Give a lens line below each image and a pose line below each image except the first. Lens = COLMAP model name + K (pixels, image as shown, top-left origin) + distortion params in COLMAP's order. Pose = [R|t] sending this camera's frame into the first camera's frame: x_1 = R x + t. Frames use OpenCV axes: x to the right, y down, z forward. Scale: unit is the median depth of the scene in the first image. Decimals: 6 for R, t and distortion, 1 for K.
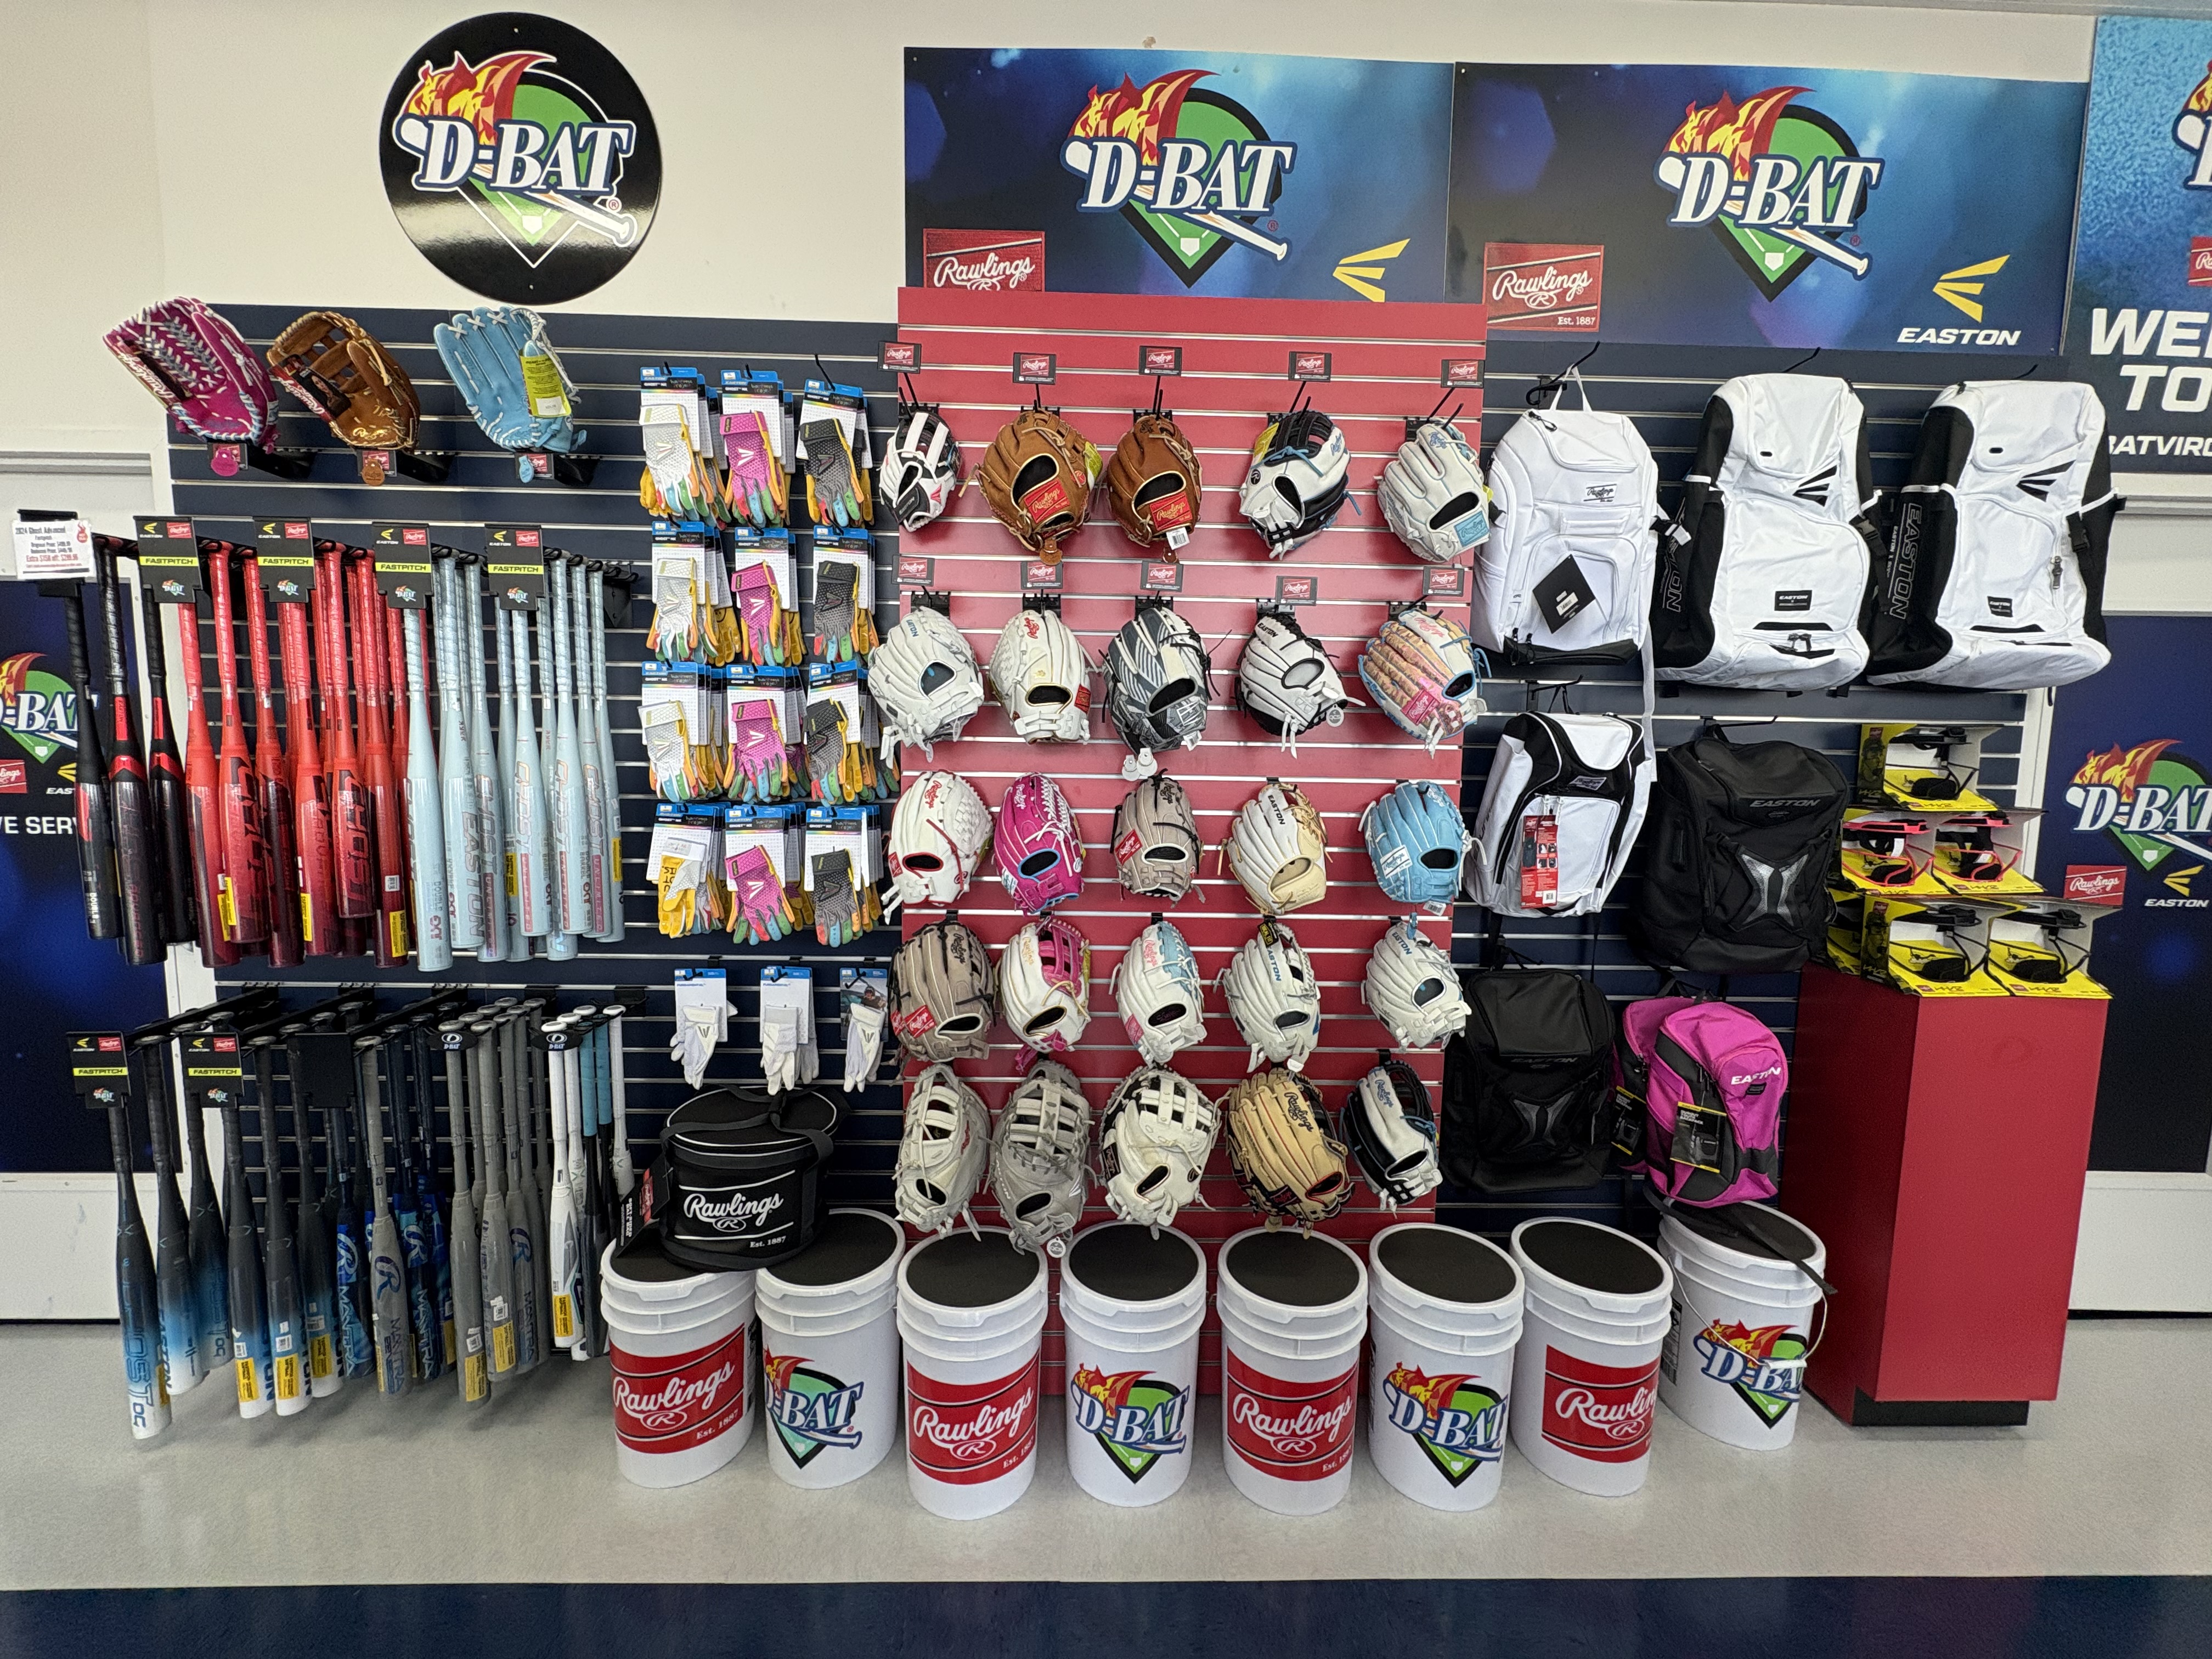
lens RADIAL K [[879.2, 0, 1106.0], [0, 879.2, 829.5], [0, 0, 1]] dist [0.002600, -0.000422]
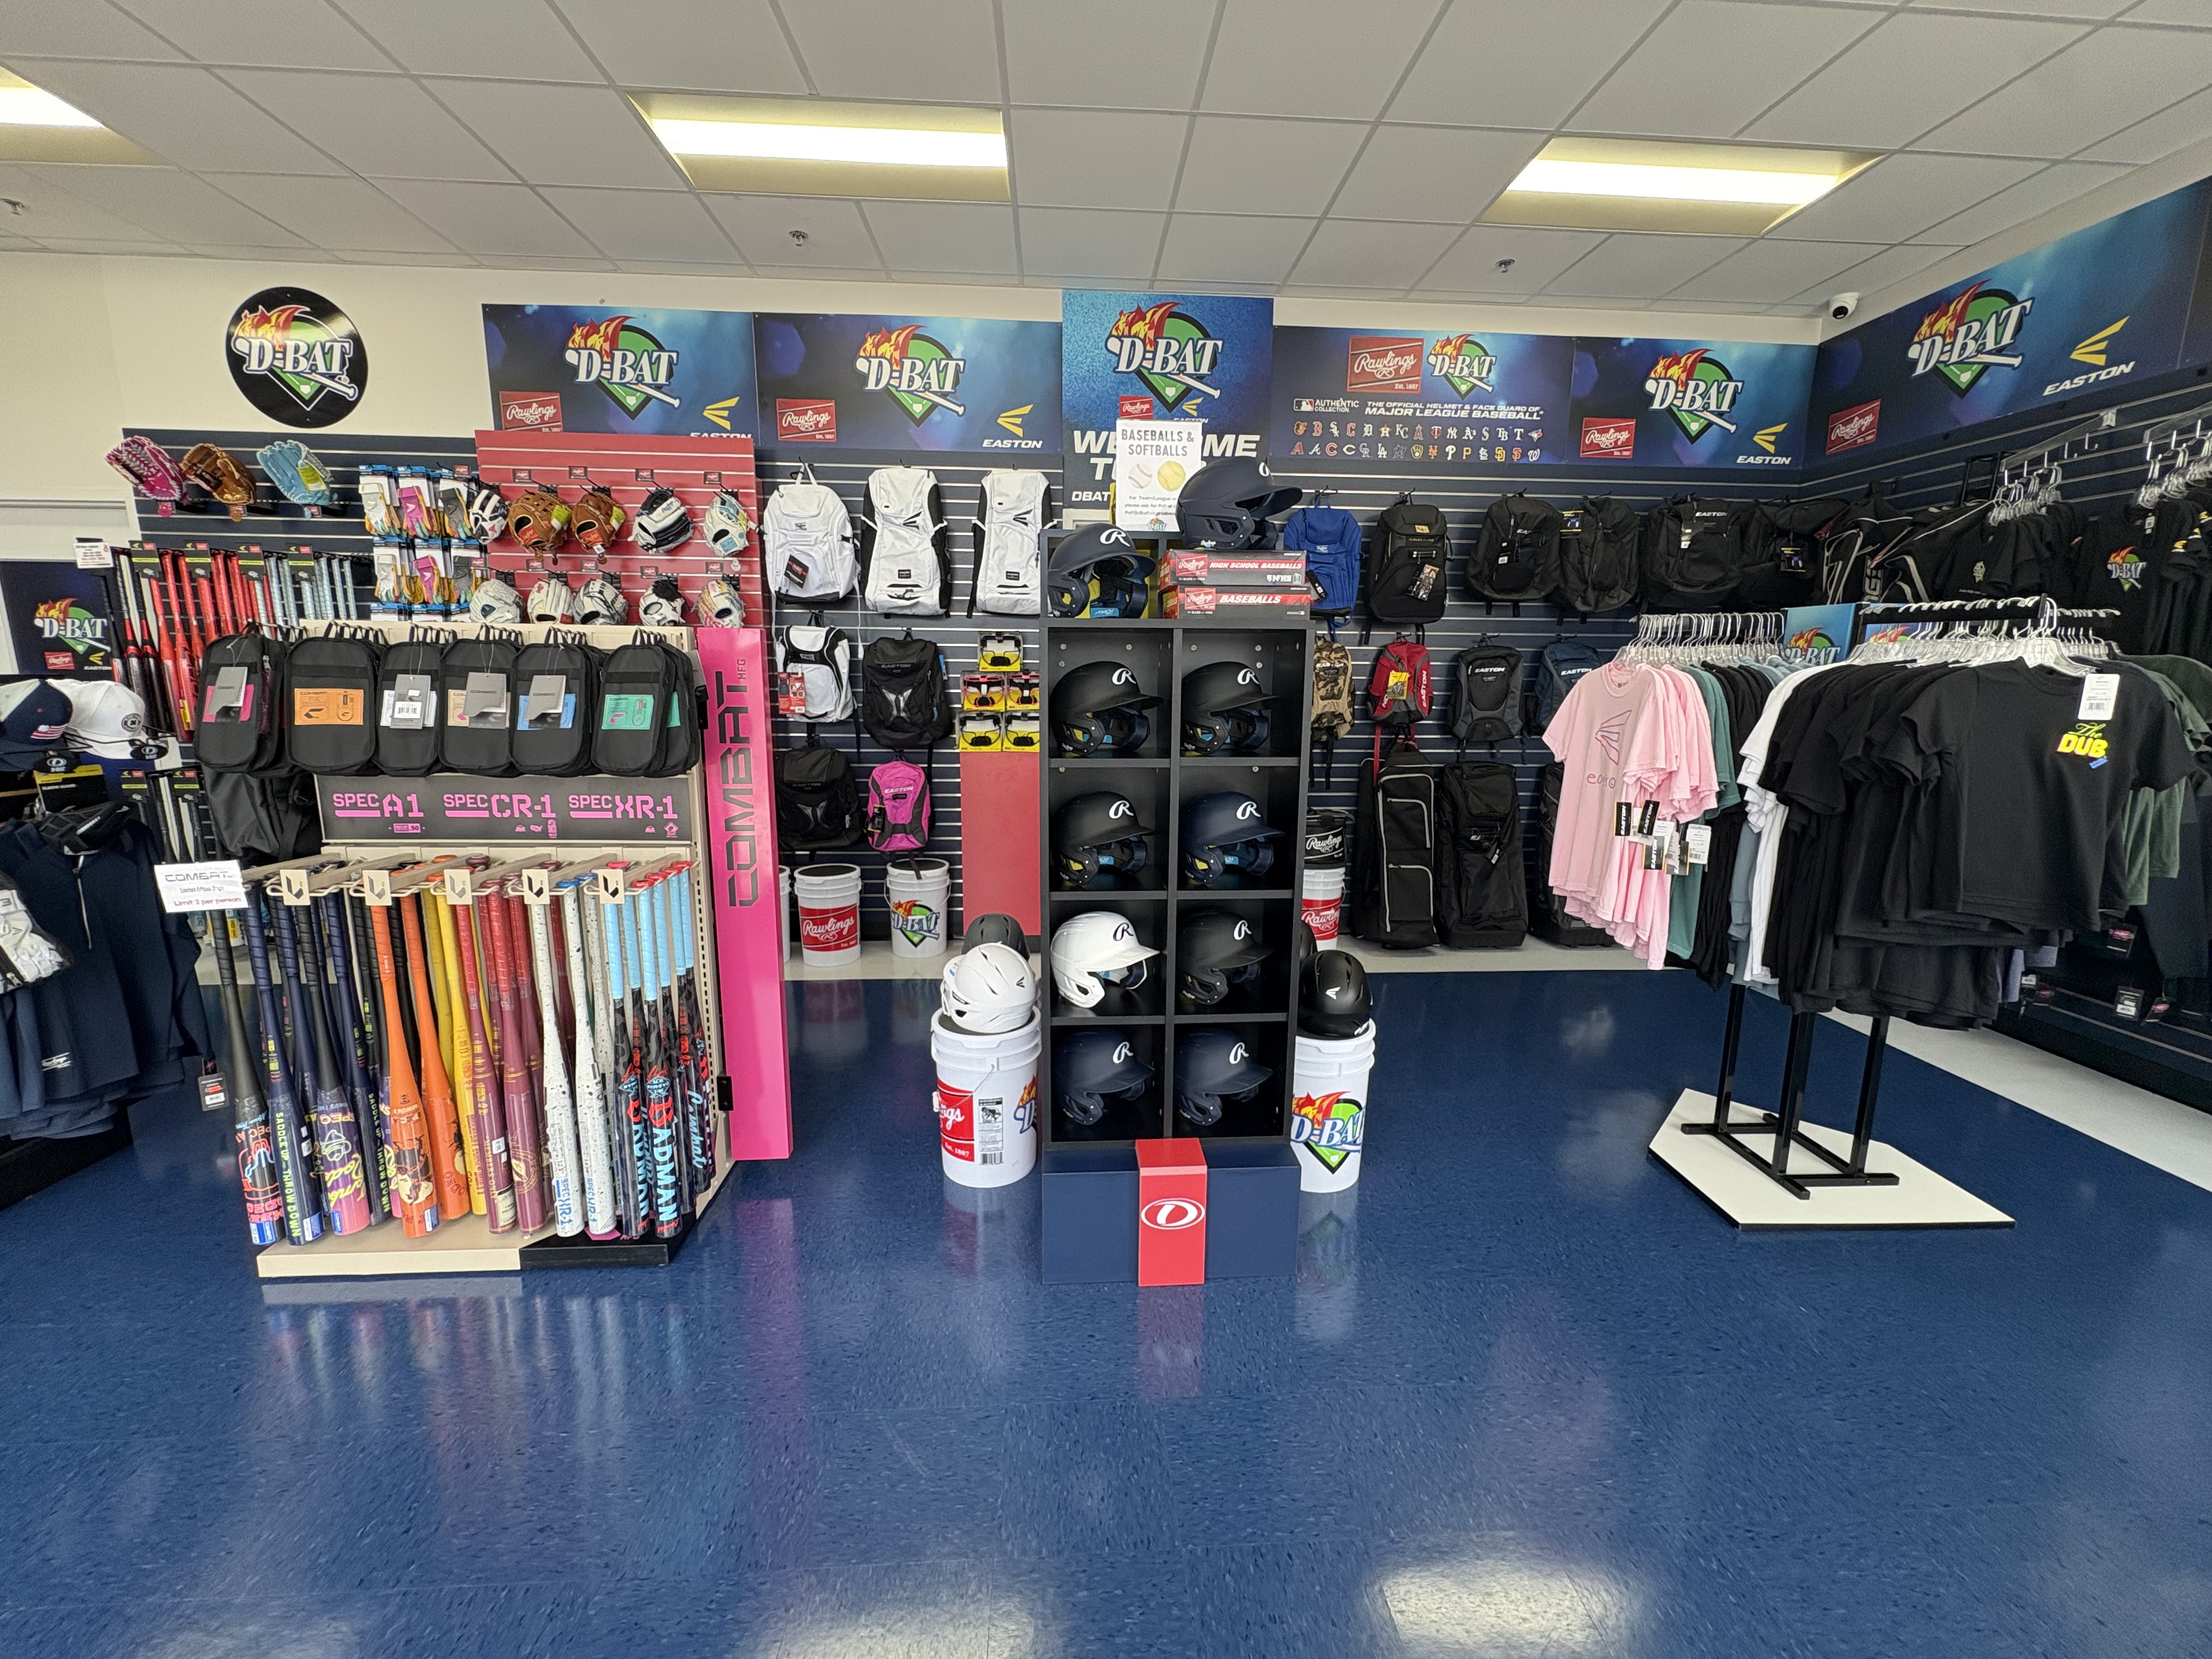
lens RADIAL K [[888.7, 0, 1106.0], [0, 888.7, 829.5], [0, 0, 1]] dist [0.003826, 0.000167]
pose [[0.999418, -0.011304, 0.032175, 1.198091], [0.008699, 0.996757, 0.079993, 0.205099], [-0.032975, -0.079667, 0.996276, -1.287551]]
